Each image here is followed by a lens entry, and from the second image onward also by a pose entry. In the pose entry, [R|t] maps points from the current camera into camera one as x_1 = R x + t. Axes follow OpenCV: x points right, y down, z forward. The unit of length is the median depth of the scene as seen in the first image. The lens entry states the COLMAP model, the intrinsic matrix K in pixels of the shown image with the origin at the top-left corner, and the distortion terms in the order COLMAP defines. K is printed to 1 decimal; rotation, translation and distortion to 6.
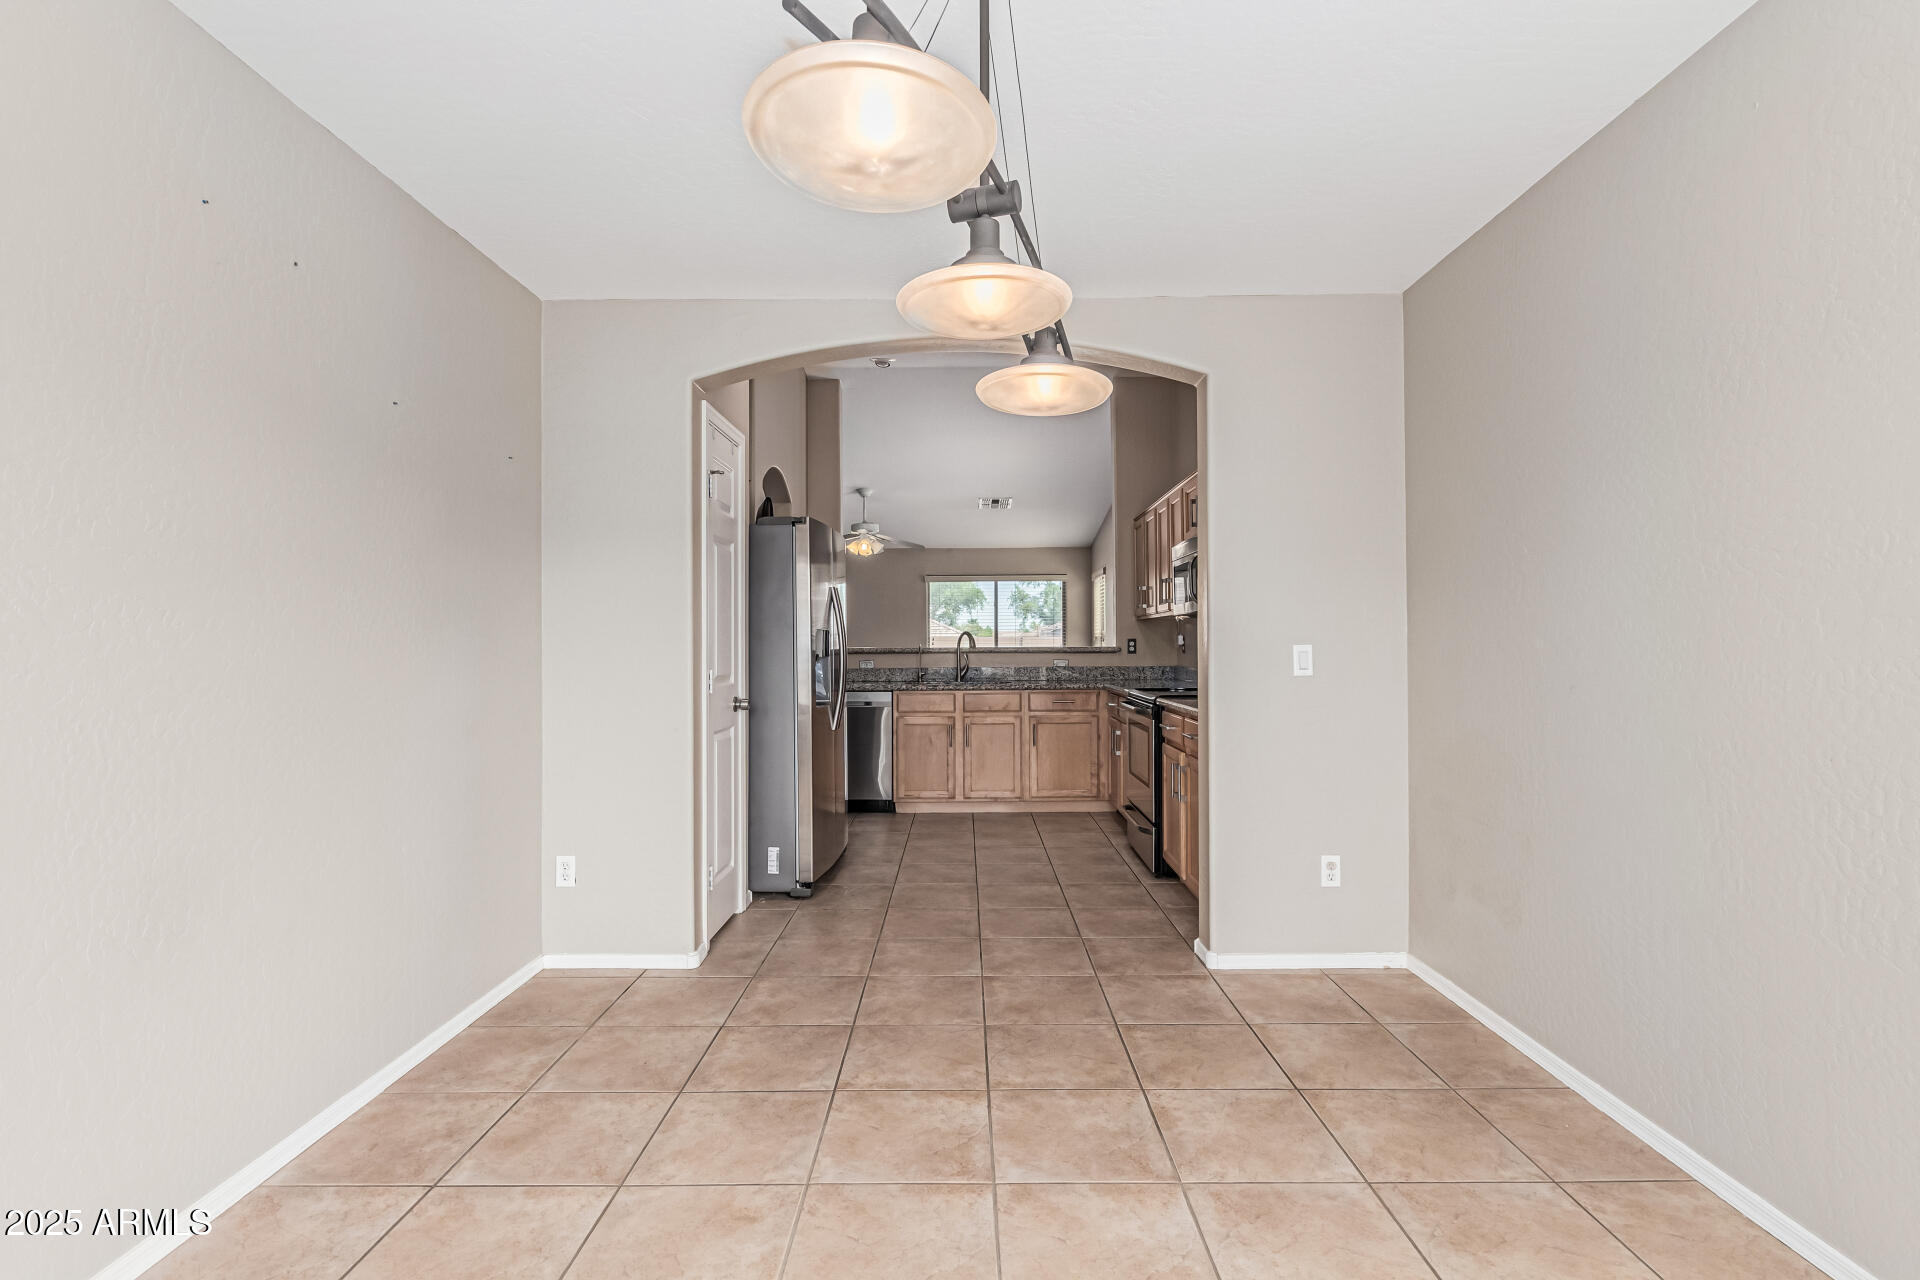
lens RADIAL K [[880.9, 0, 958.4], [0, 880.9, 642.2], [0, 0, 1]] dist [0.002345, -0.001142]
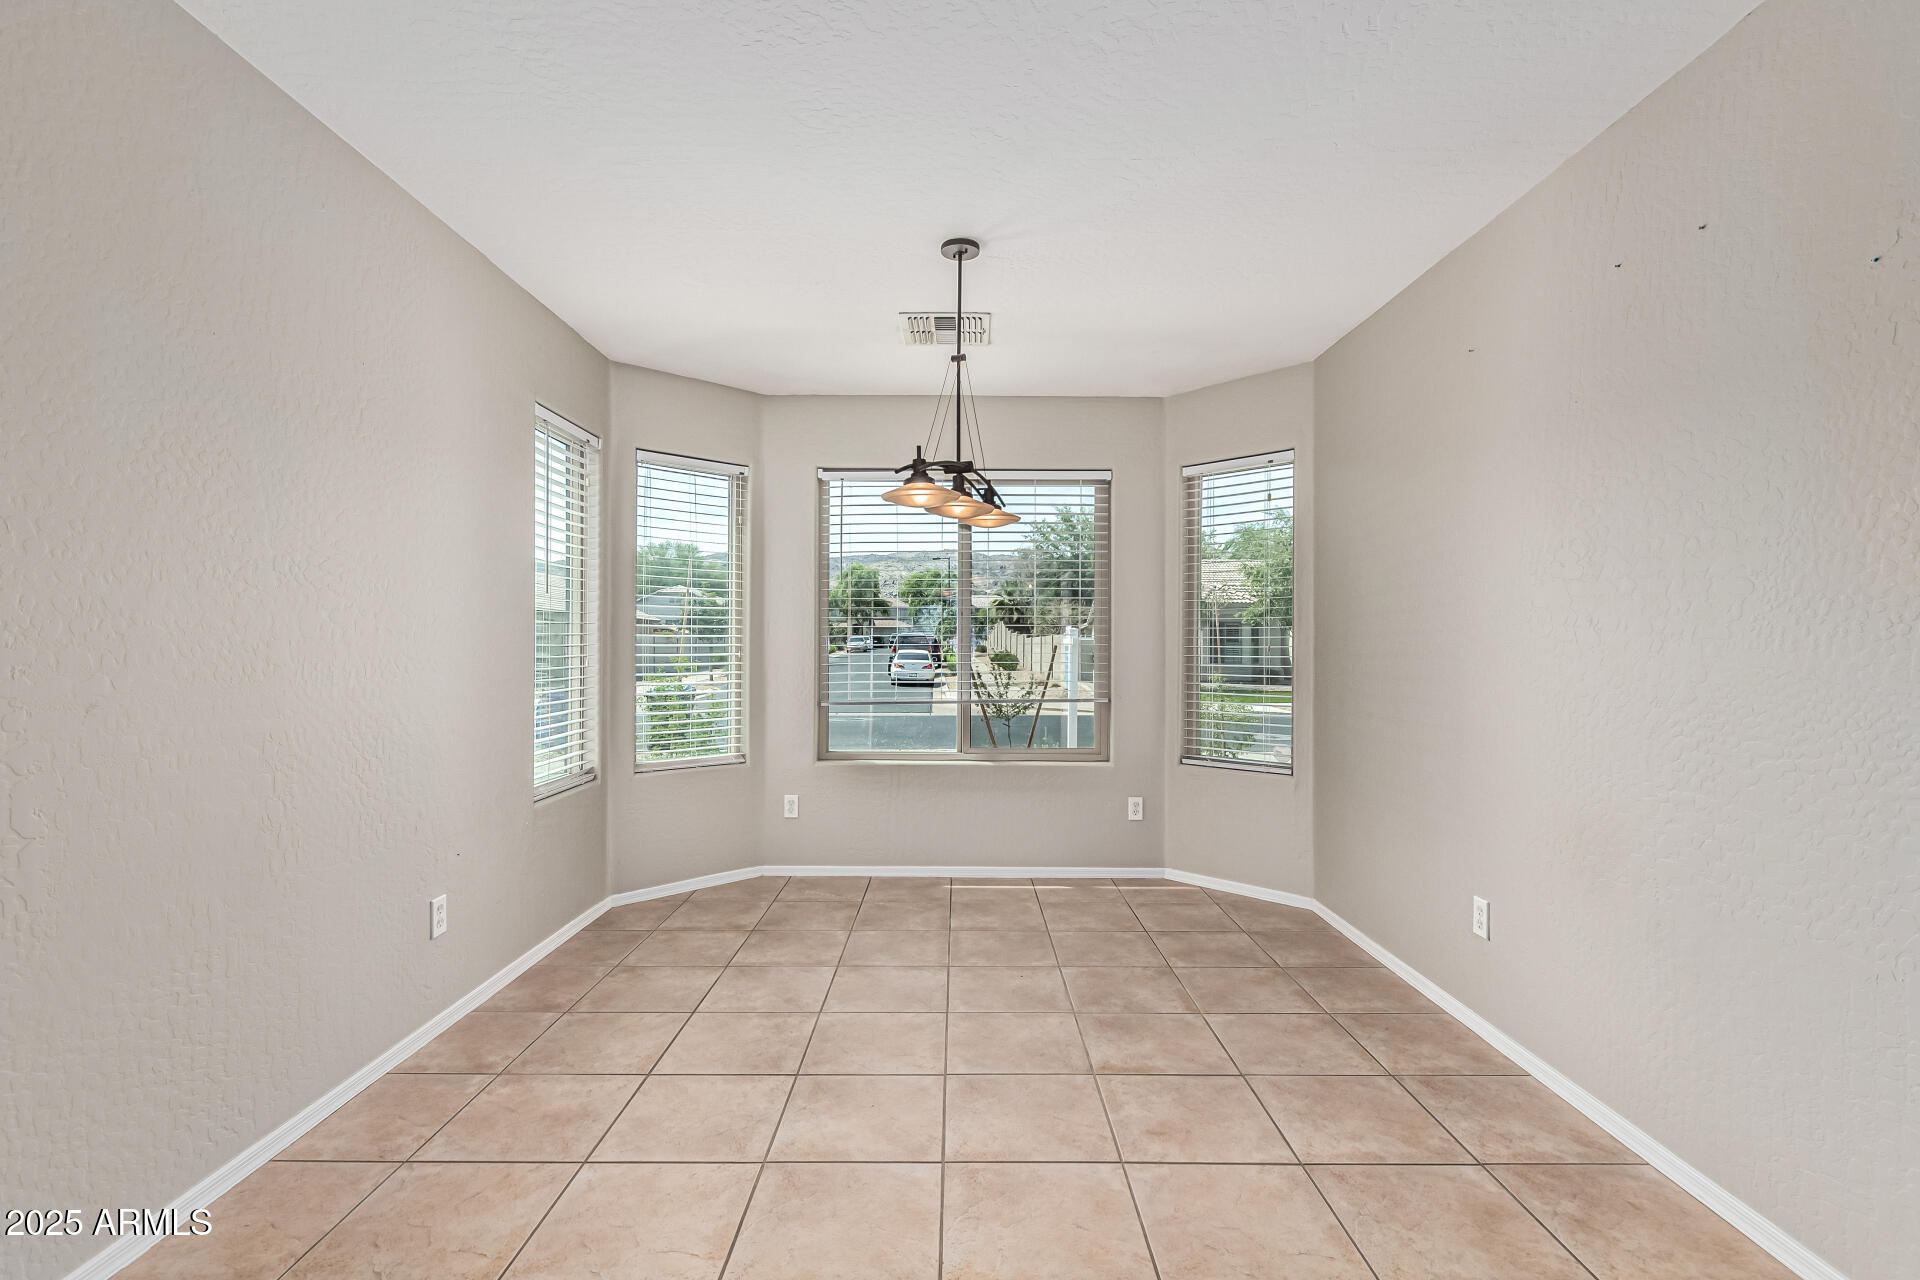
lens RADIAL K [[880.9, 0, 948.3], [0, 880.9, 642.6], [0, 0, 1]] dist [0.002345, -0.001142]
pose [[-0.999991, 0.002307, 0.003581, 0.027836], [0.002262, 0.999921, -0.012359, 0.012354], [-0.003609, -0.012351, -0.999917, 1.983186]]
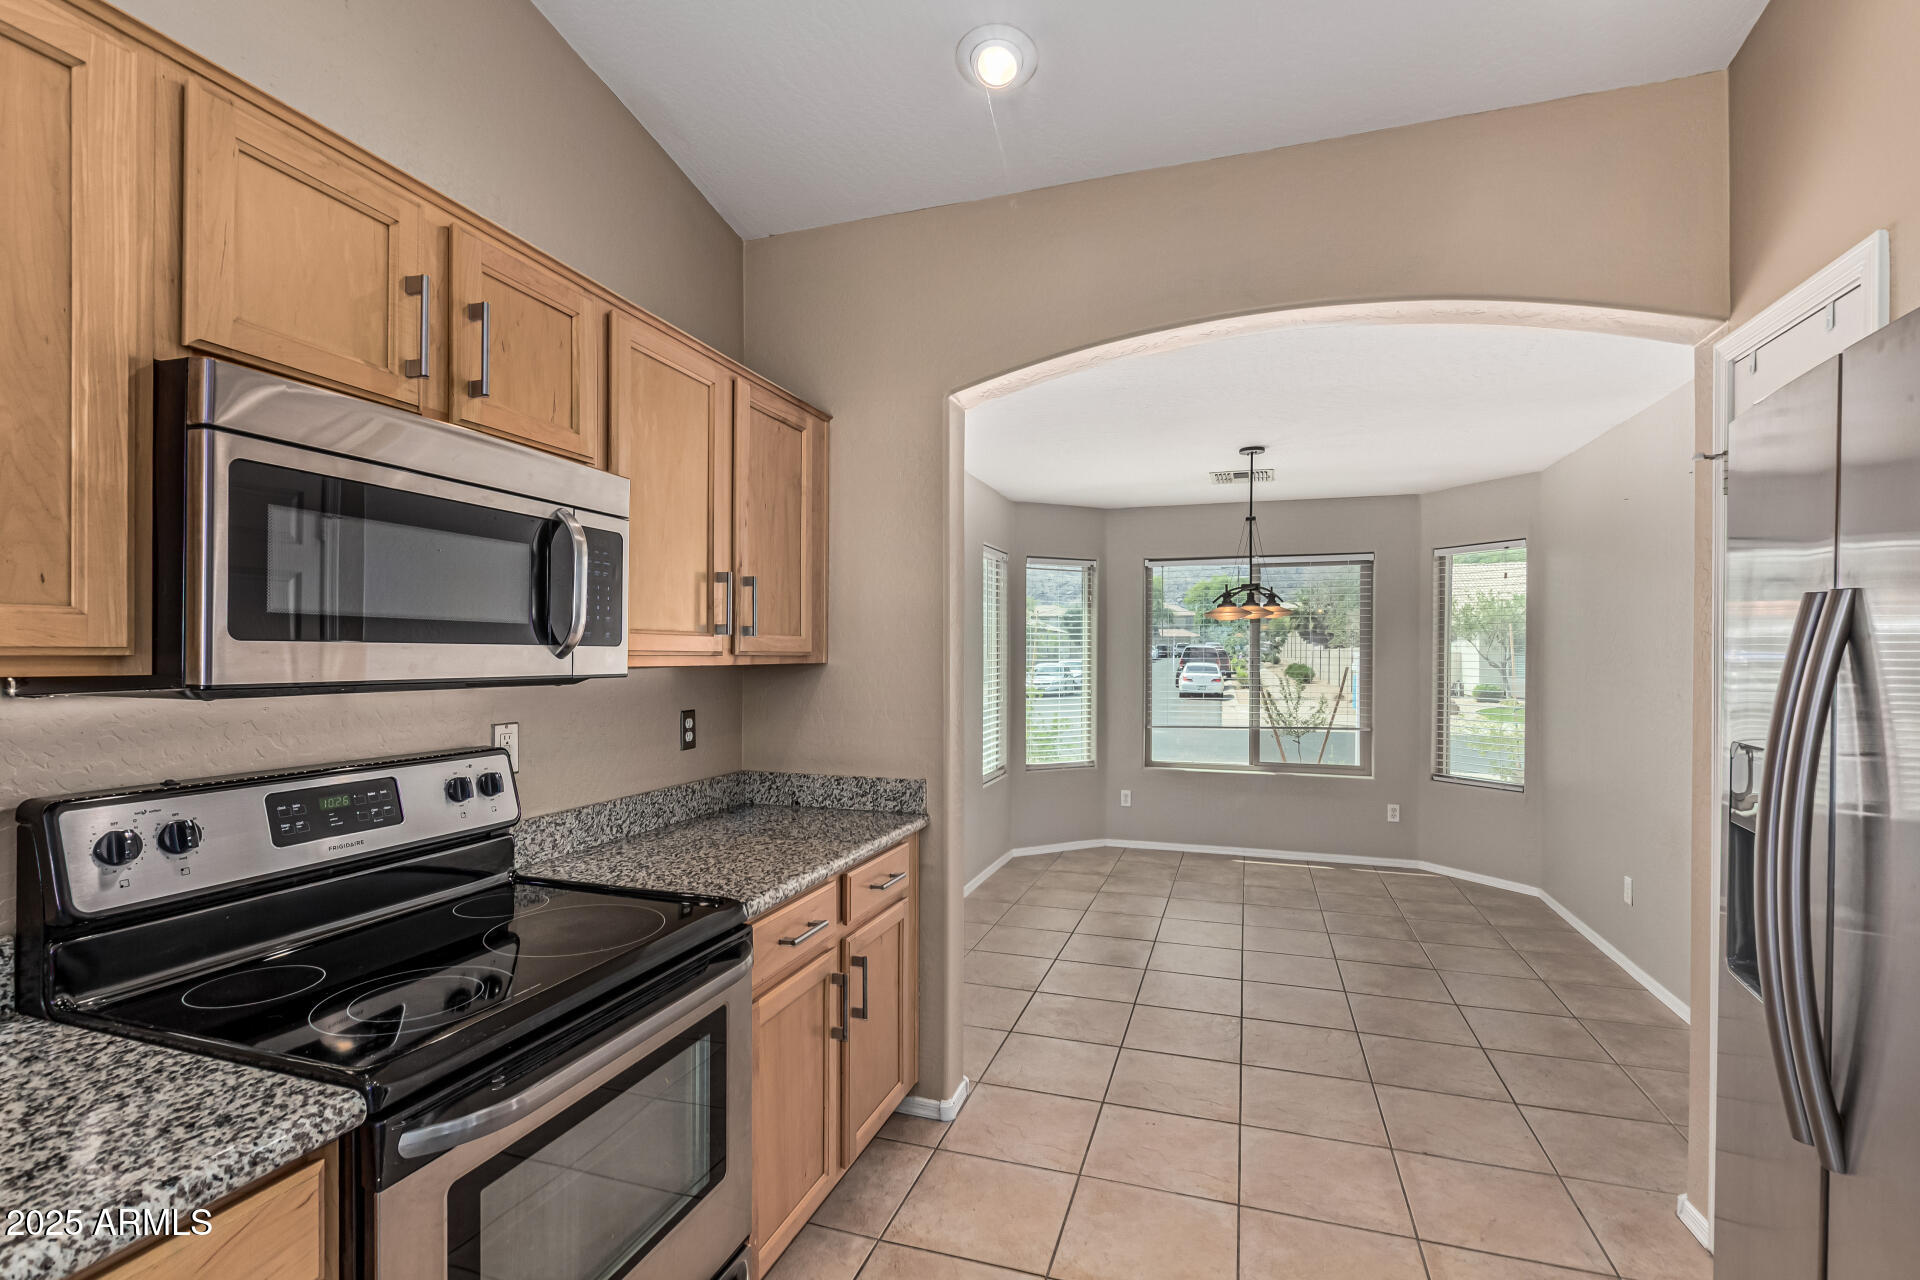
lens RADIAL K [[880.9, 0, 960.5], [0, 880.9, 659.4], [0, 0, 1]] dist [0.002345, -0.001142]
pose [[-0.952863, 0.001238, 0.303398, 0.039720], [0.000160, 0.999994, -0.003579, -0.090262], [-0.303401, -0.003362, -0.952857, 2.955591]]
